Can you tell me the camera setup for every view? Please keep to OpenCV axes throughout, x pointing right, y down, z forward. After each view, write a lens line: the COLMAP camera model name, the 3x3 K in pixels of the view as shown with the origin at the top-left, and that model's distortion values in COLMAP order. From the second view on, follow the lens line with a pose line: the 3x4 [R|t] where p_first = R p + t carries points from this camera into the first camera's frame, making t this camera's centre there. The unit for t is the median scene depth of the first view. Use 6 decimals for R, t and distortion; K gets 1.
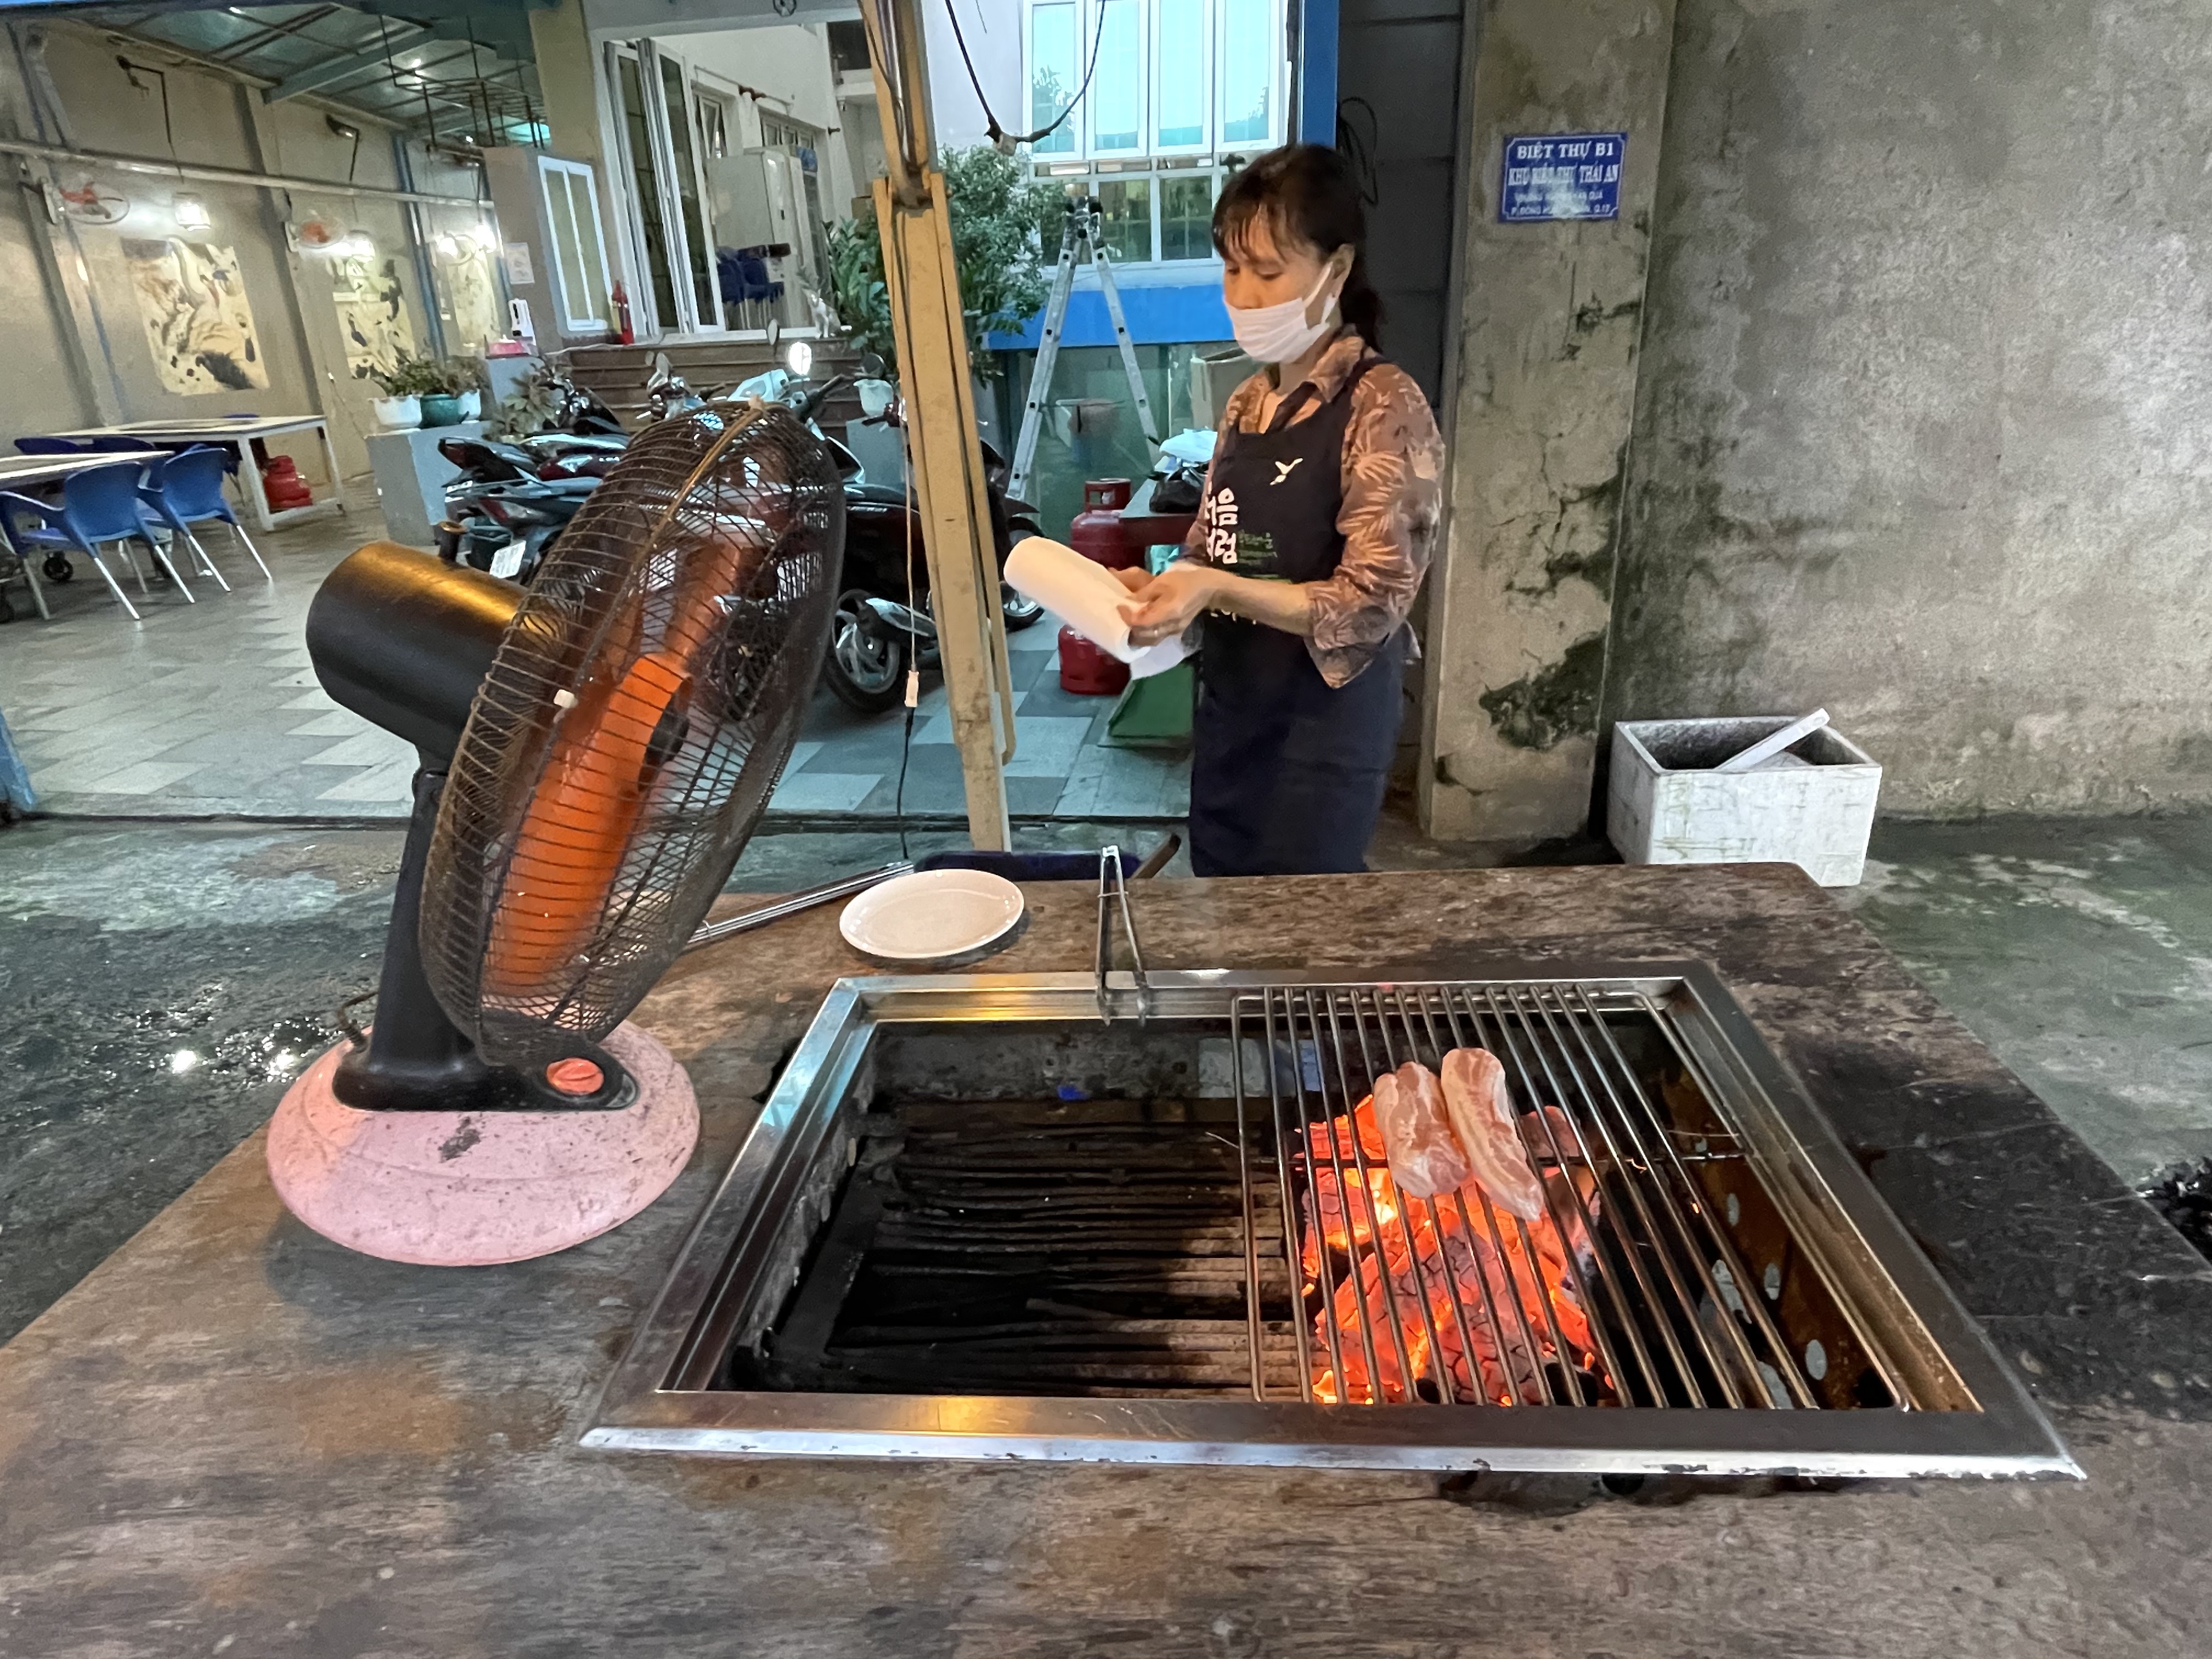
lens RADIAL K [[1257.0, 0, 1118.1], [0, 1257.0, 817.8], [0, 0, 1]] dist [-0.005063, 0.007064]
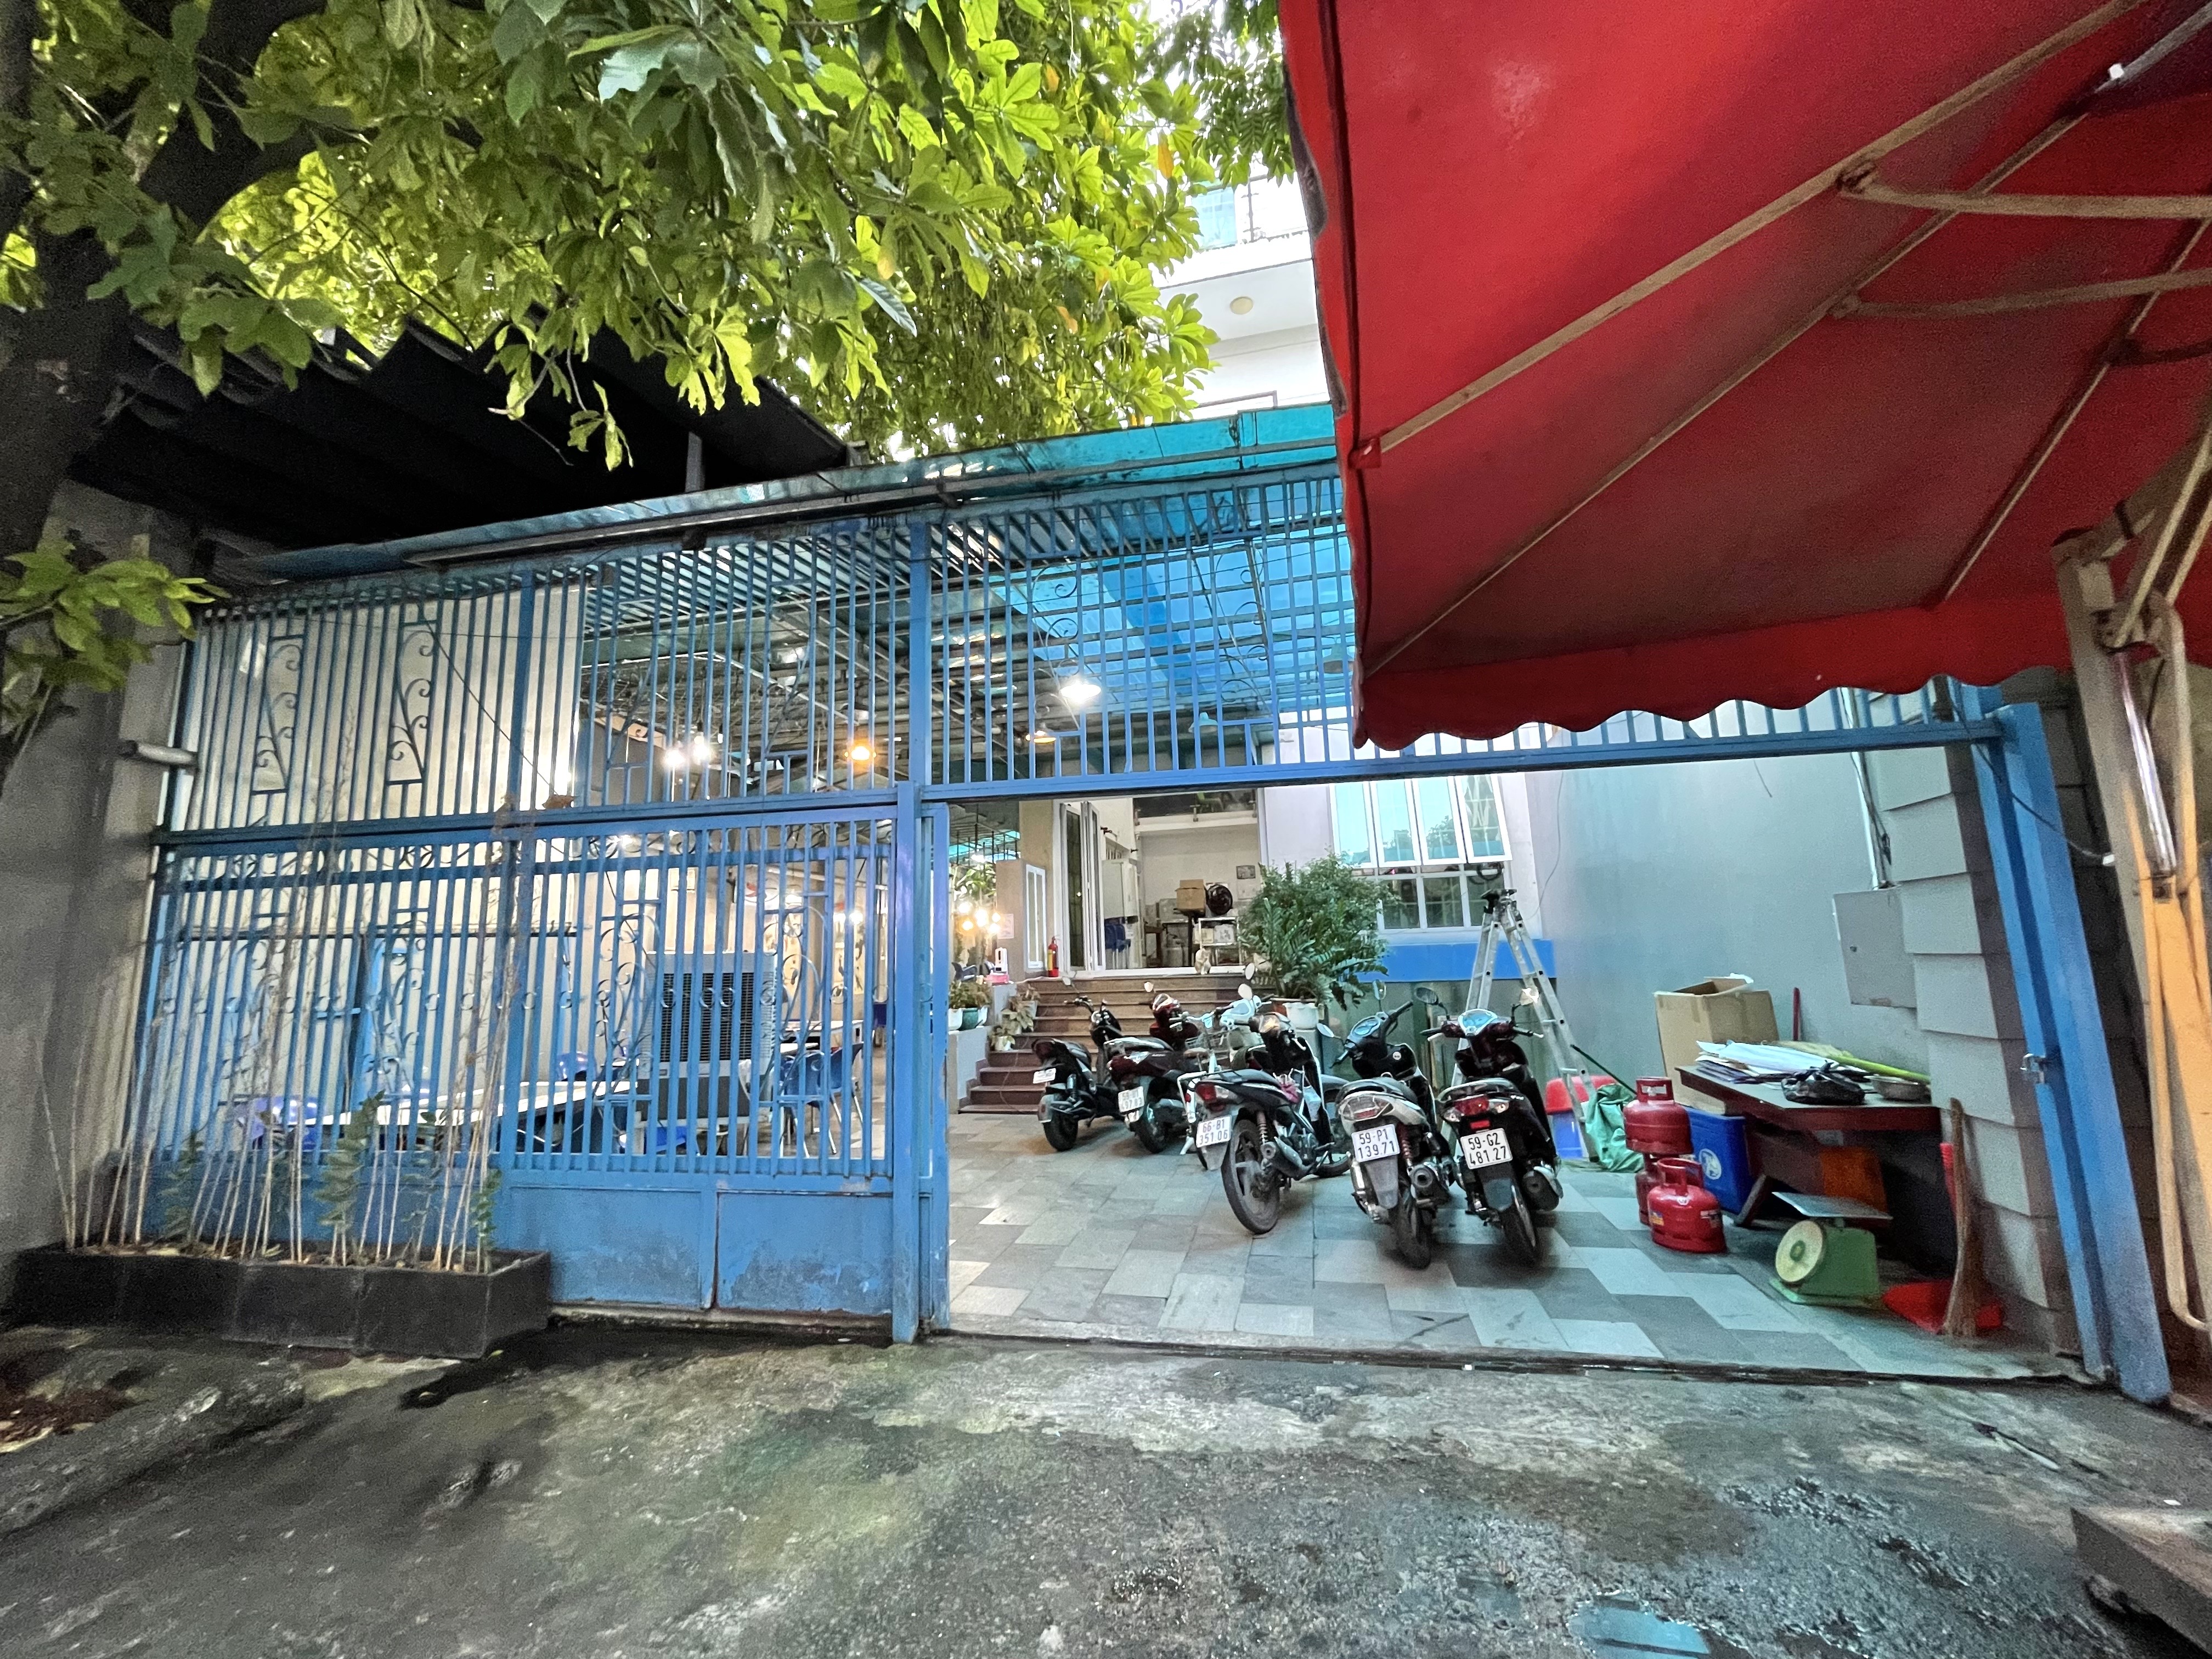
lens RADIAL K [[907.1, 0, 1114.3], [0, 907.1, 820.4], [0, 0, 1]] dist [0.003143, 0.000656]
pose [[0.996947, -0.001692, -0.078063, -0.213540], [-0.038210, 0.861303, -0.506652, 0.003781], [0.068093, 0.508088, 0.858609, -0.008765]]
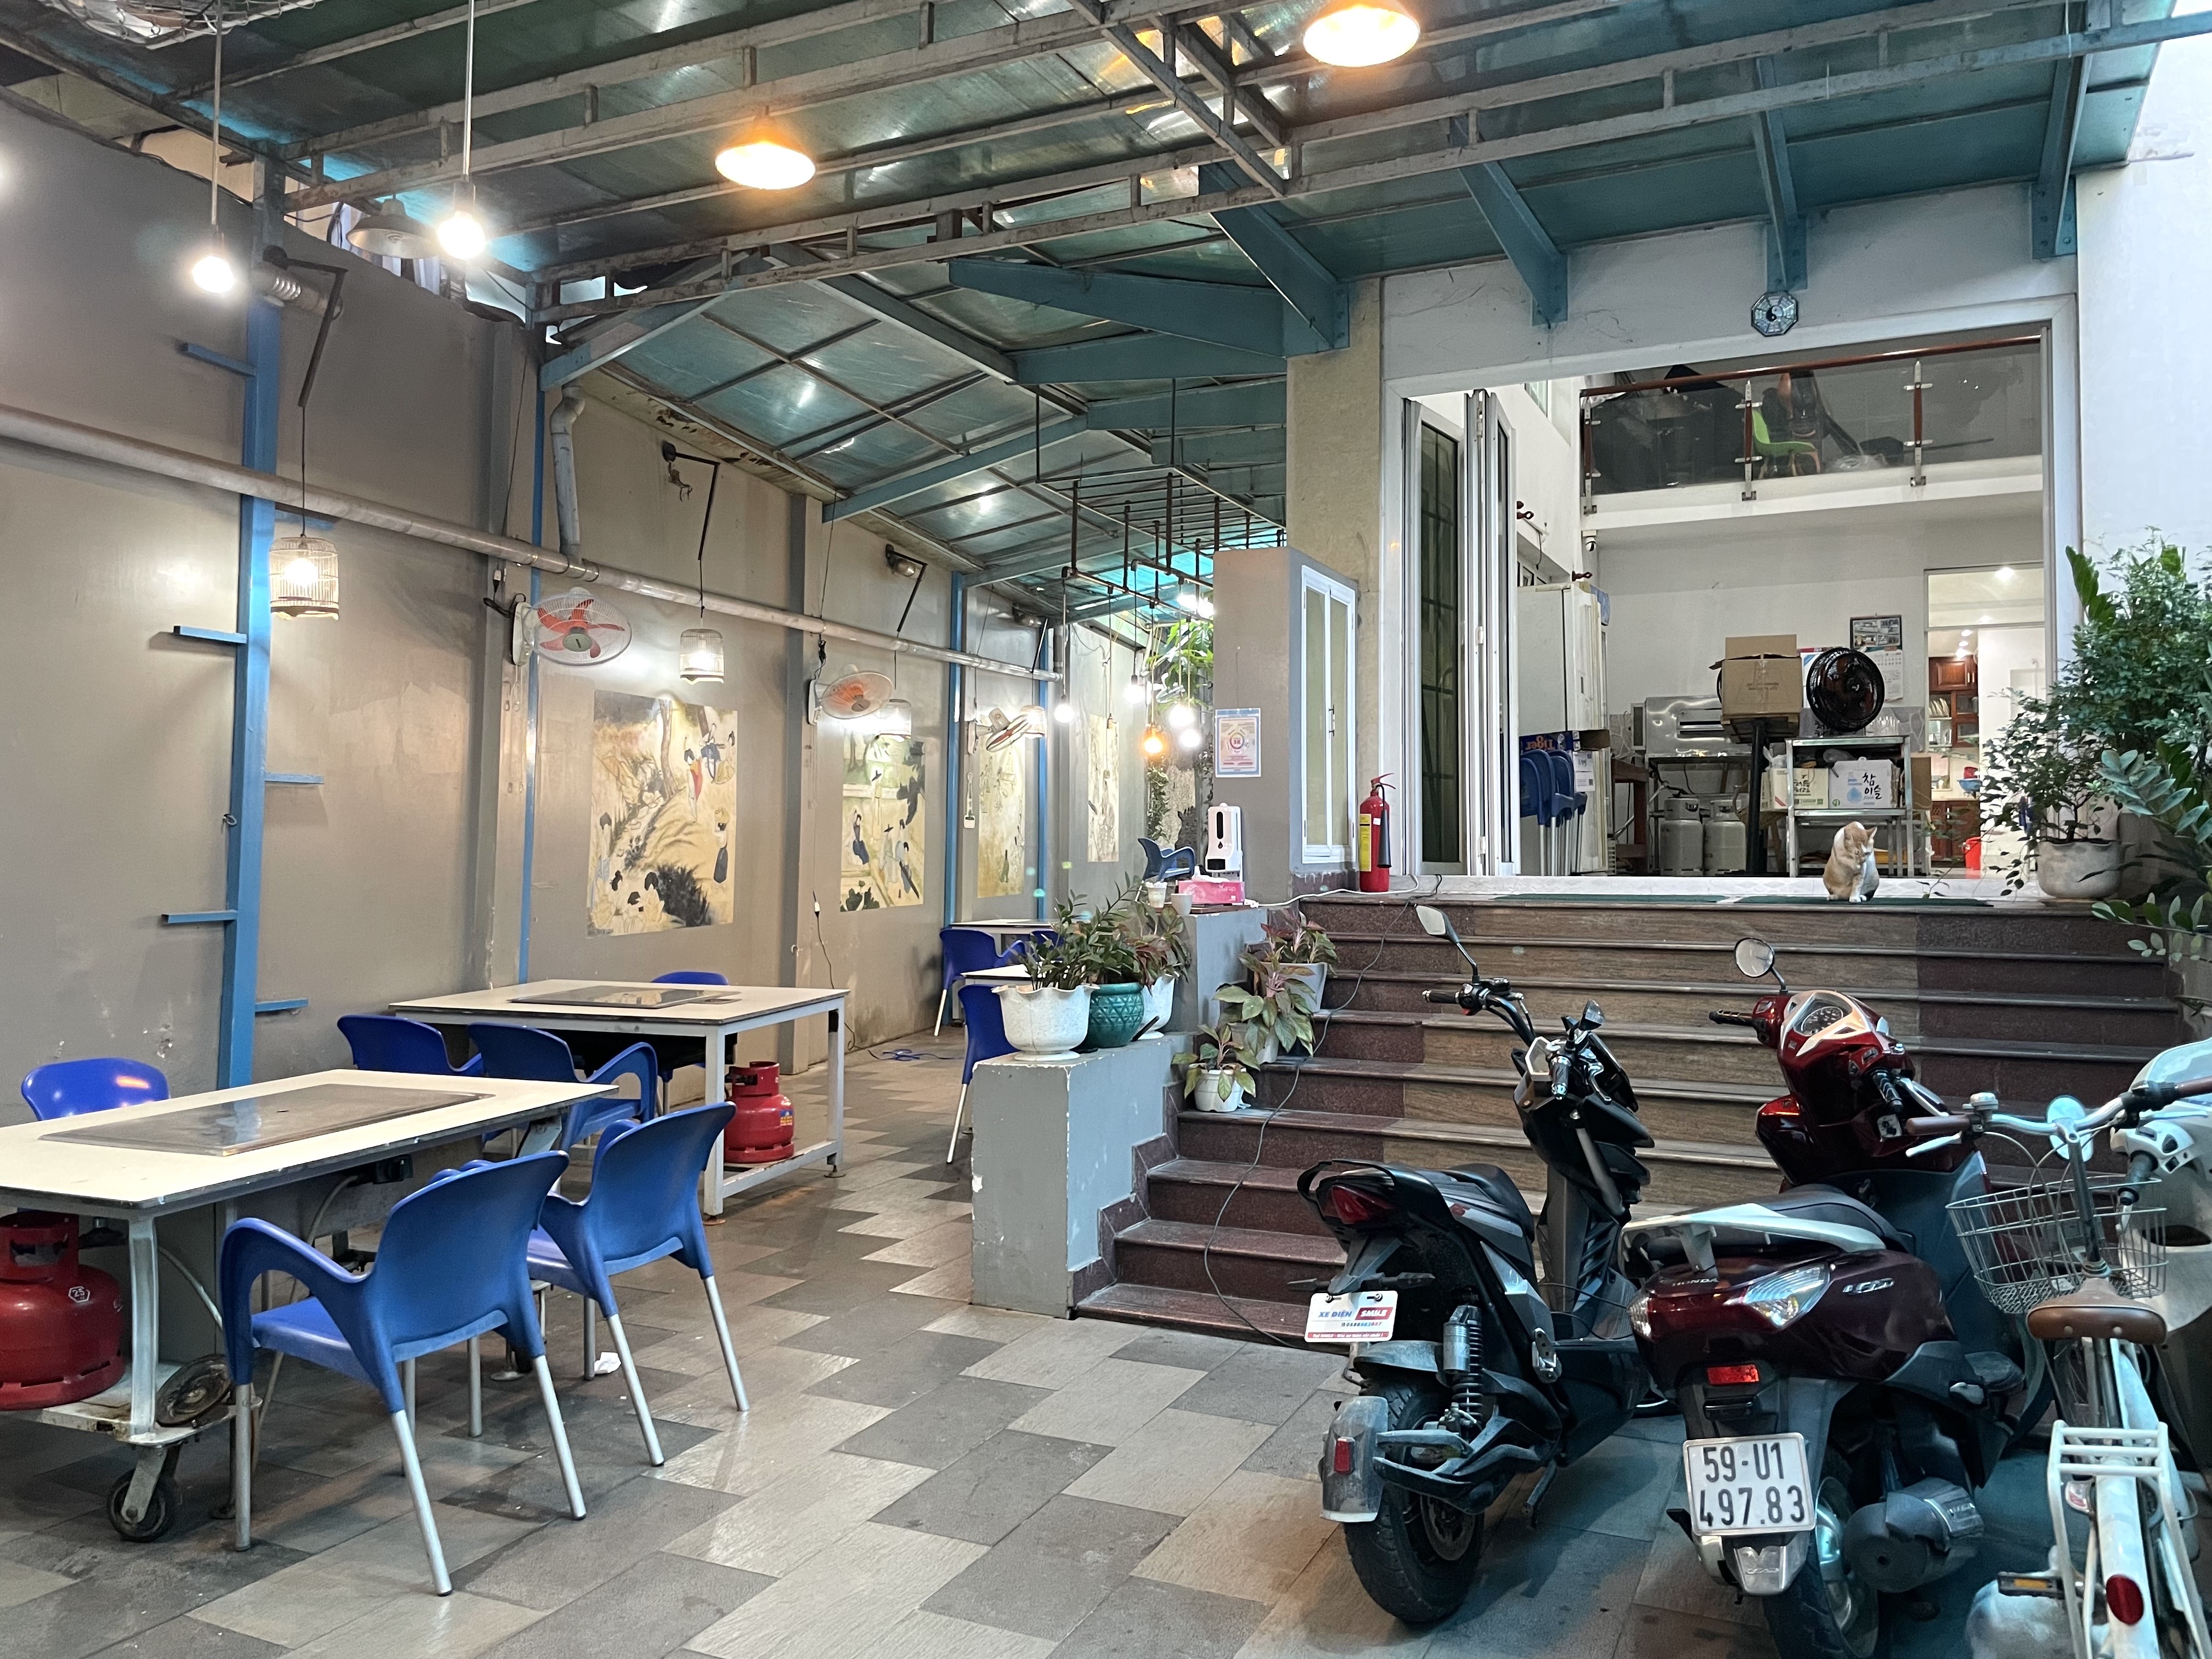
lens RADIAL K [[1675.8, 0, 1105.4], [0, 1675.8, 825.7], [0, 0, 1]] dist [0.078866, 0.005122]
pose [[0.956141, 0.038972, -0.290304, -0.268121], [-0.145703, 0.923070, -0.355966, -0.122233], [0.254098, 0.382652, 0.888263, 0.304645]]
